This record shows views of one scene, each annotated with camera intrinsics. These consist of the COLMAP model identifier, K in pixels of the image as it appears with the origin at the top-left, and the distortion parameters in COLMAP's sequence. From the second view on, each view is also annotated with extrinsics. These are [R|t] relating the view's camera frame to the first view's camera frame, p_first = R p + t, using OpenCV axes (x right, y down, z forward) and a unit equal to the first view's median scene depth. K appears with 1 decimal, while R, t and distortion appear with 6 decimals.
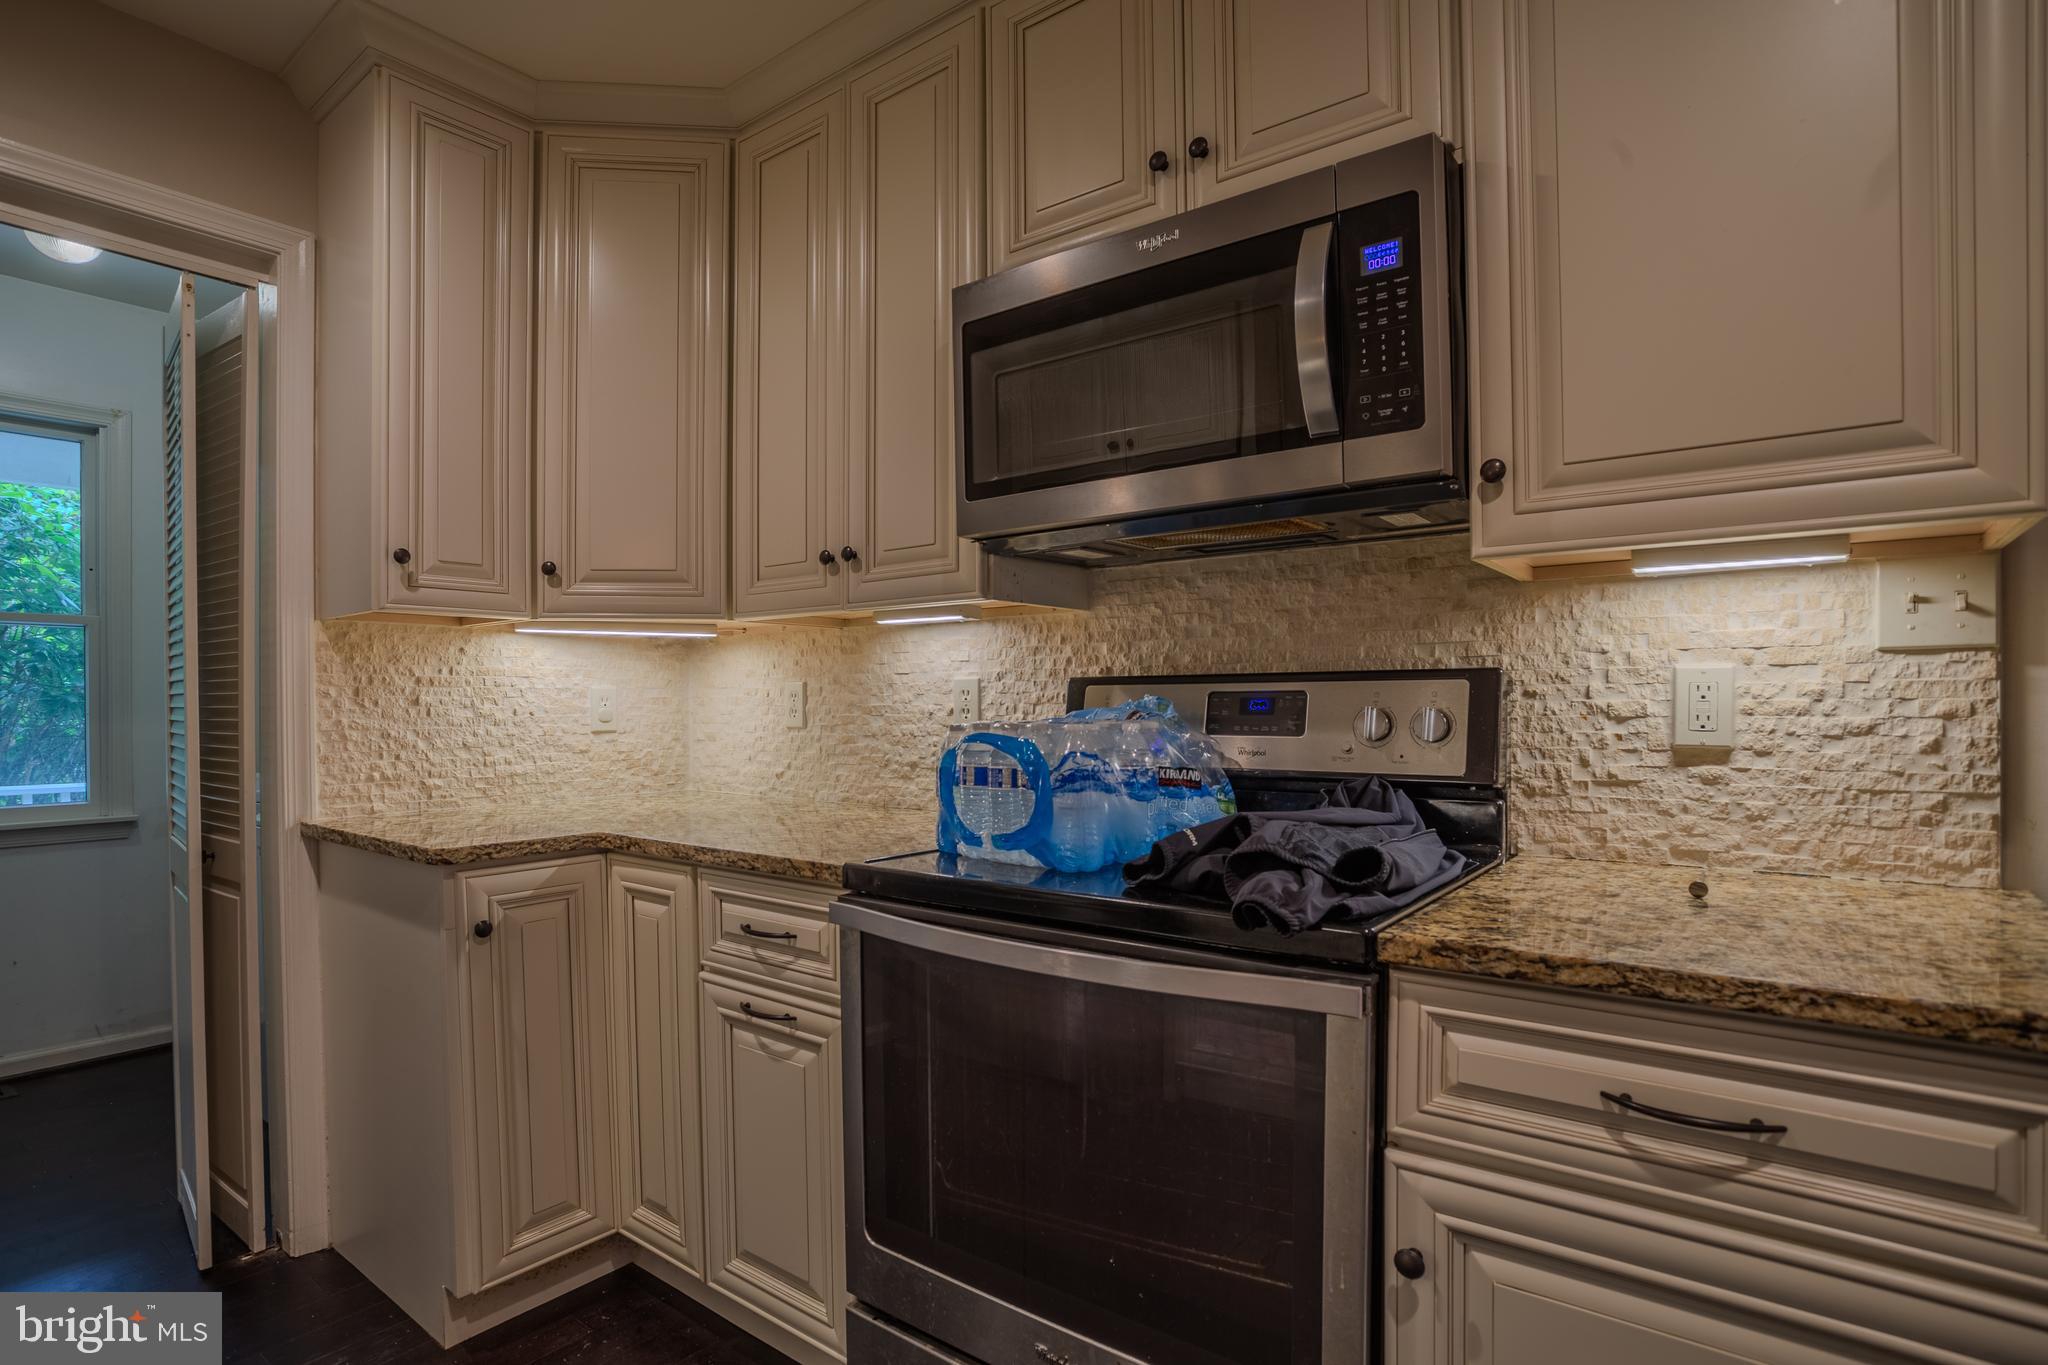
lens RADIAL K [[1018.4, 0, 980.4], [0, 1018.4, 699.7], [0, 0, 1]] dist [-0.022743, 0.001852]
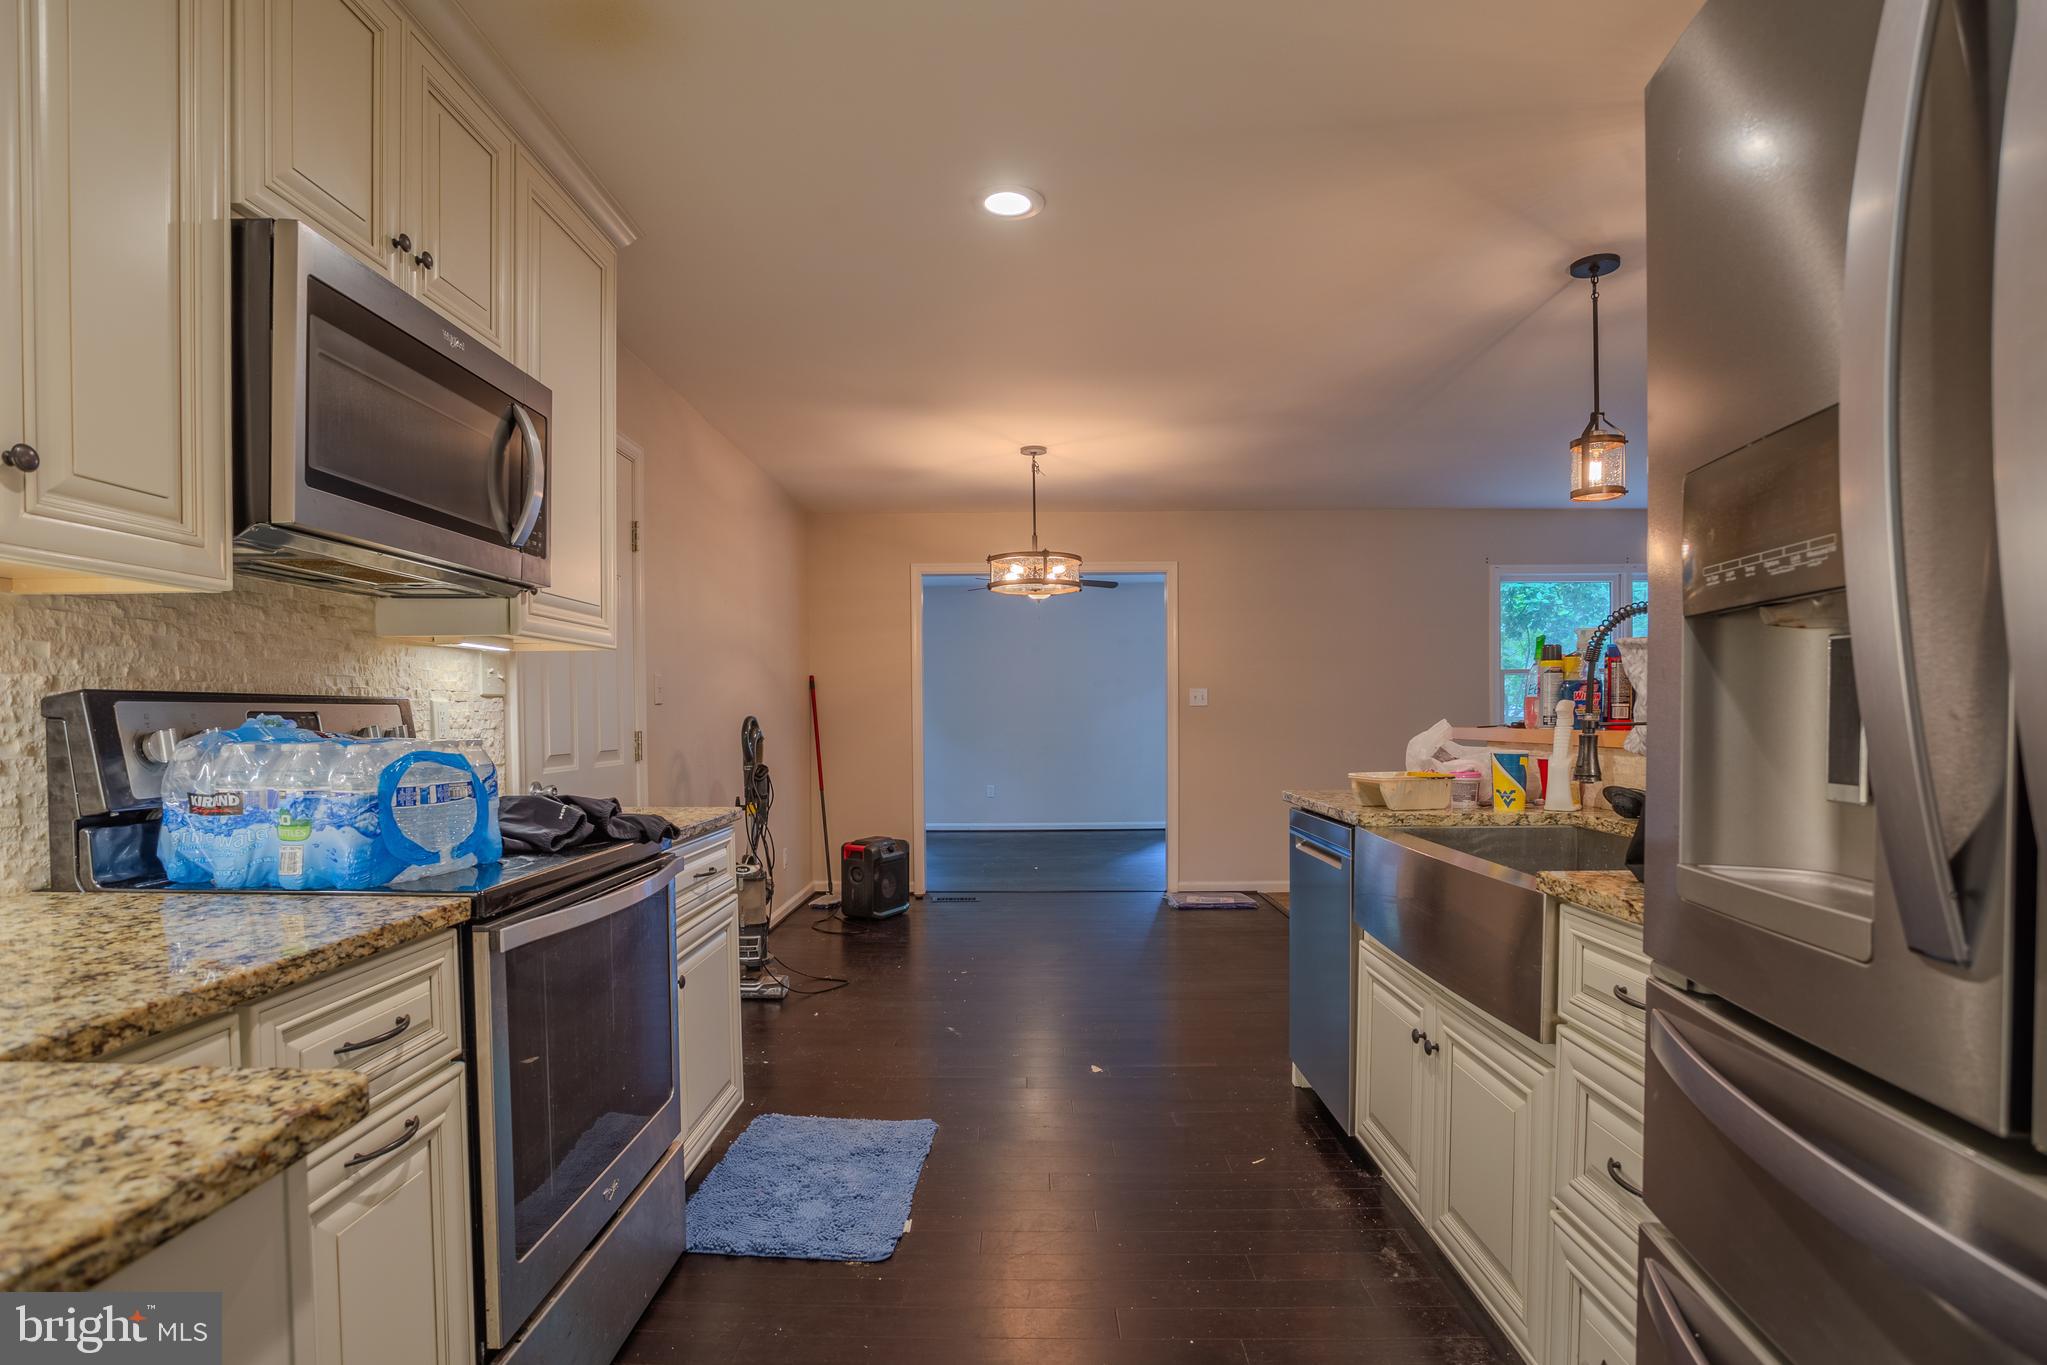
lens RADIAL K [[1016.4, 0, 1031.3], [0, 1016.4, 715.3], [0, 0, 1]] dist [-0.025453, 0.000298]
pose [[-0.624786, 0.010721, 0.780722, -1.054686], [0.010972, 0.999928, -0.004950, 0.009829], [-0.780719, 0.005473, -0.624859, 1.073726]]
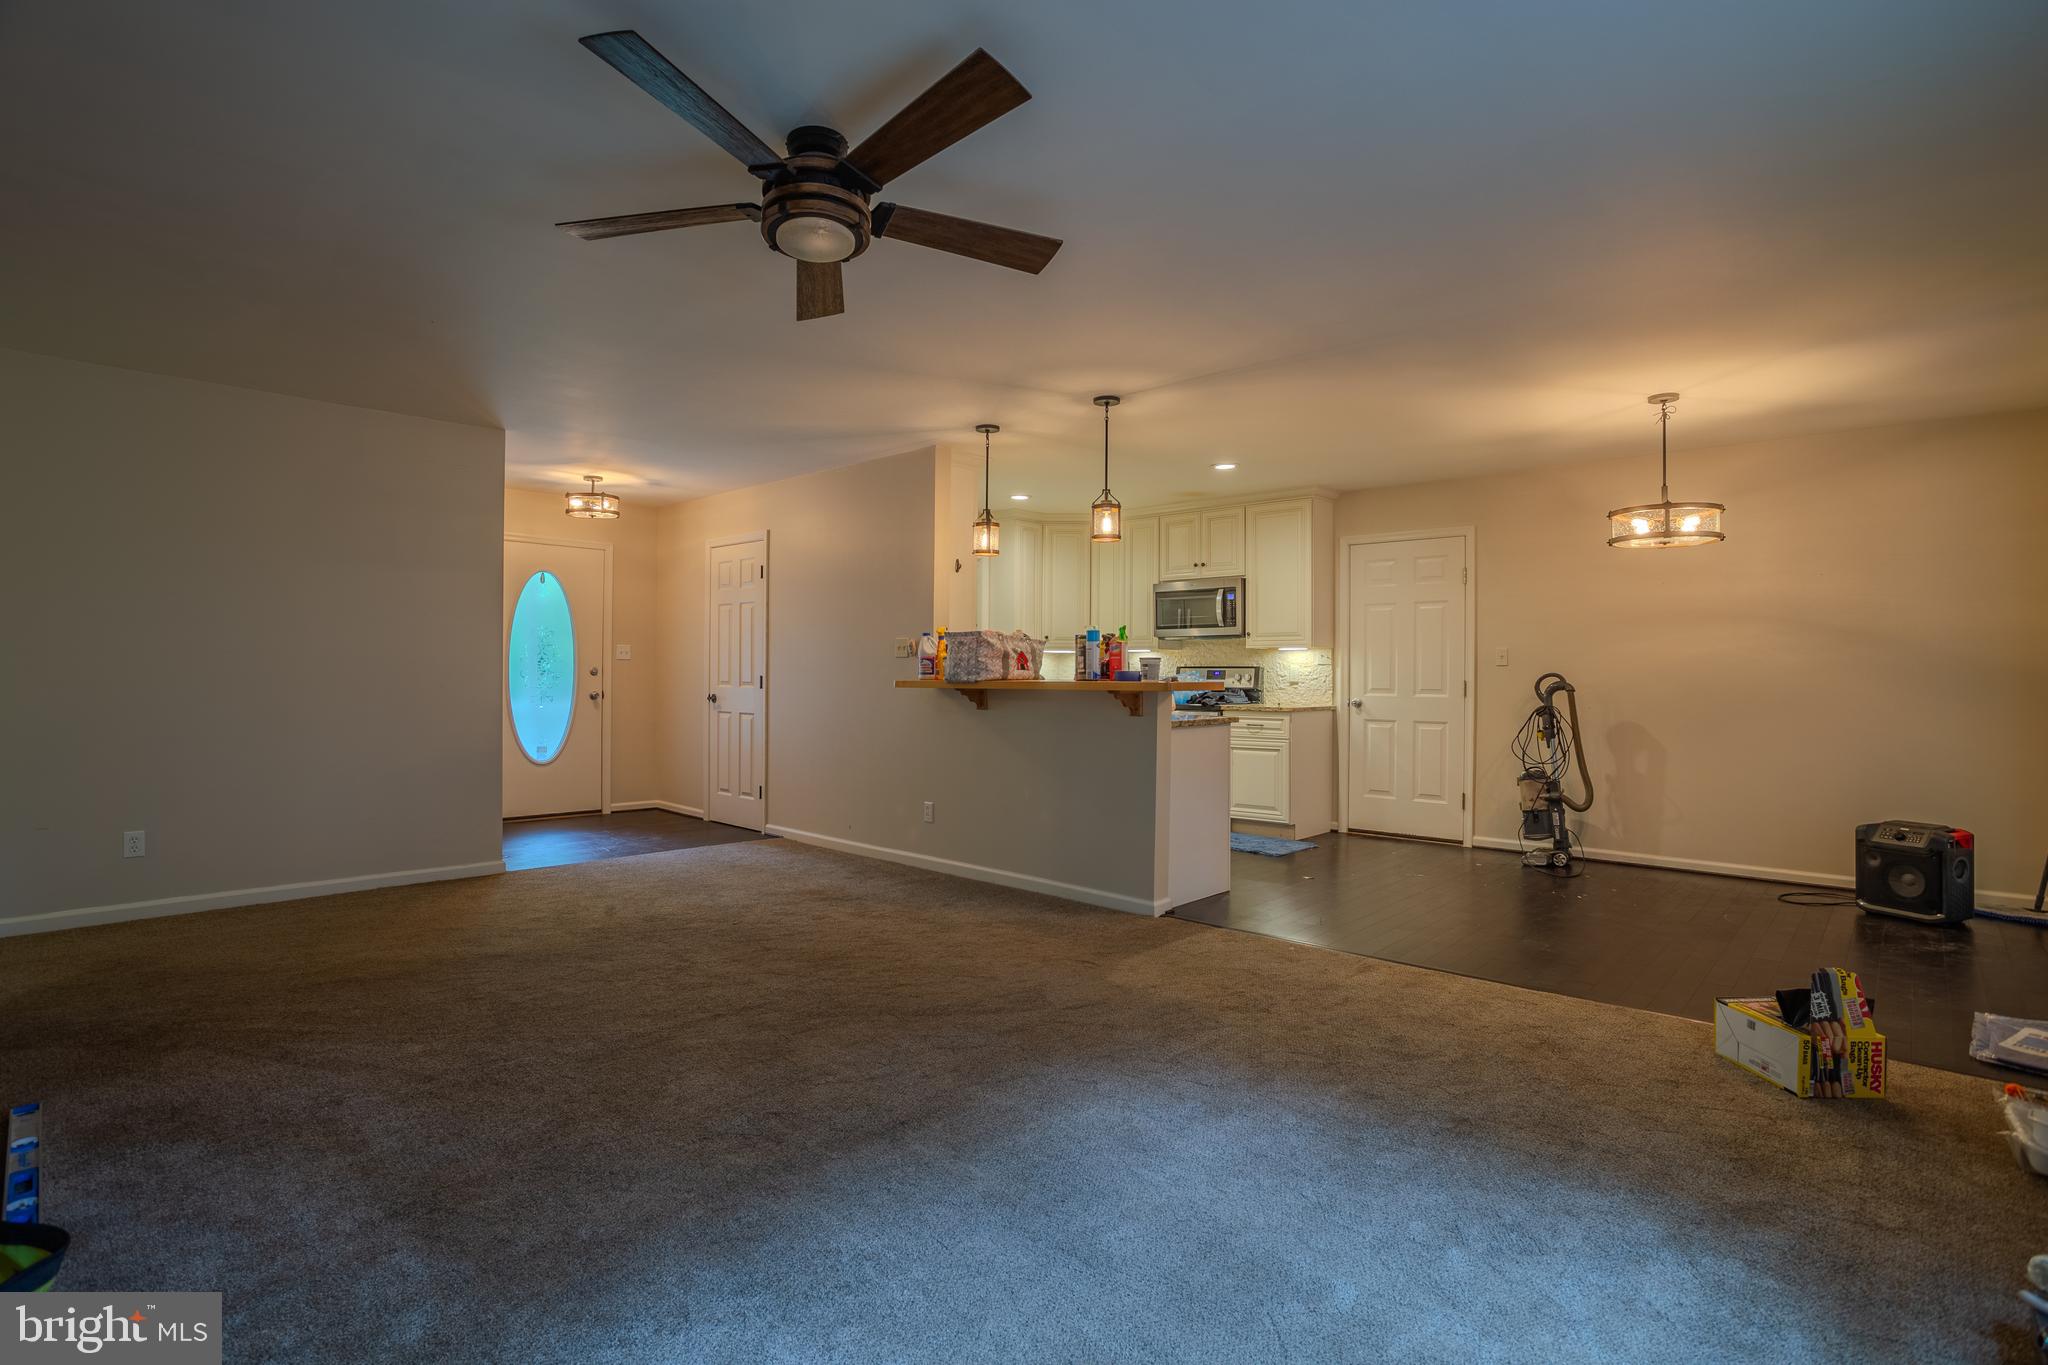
lens RADIAL K [[1001.6, 0, 1039.2], [0, 1001.6, 688.2], [0, 0, 1]] dist [-0.017767, 0.000615]
pose [[0.998274, 0.013424, -0.057168, -0.287163], [-0.012757, 0.999846, 0.012024, 0.029578], [0.057321, -0.011274, 0.998292, -3.752327]]
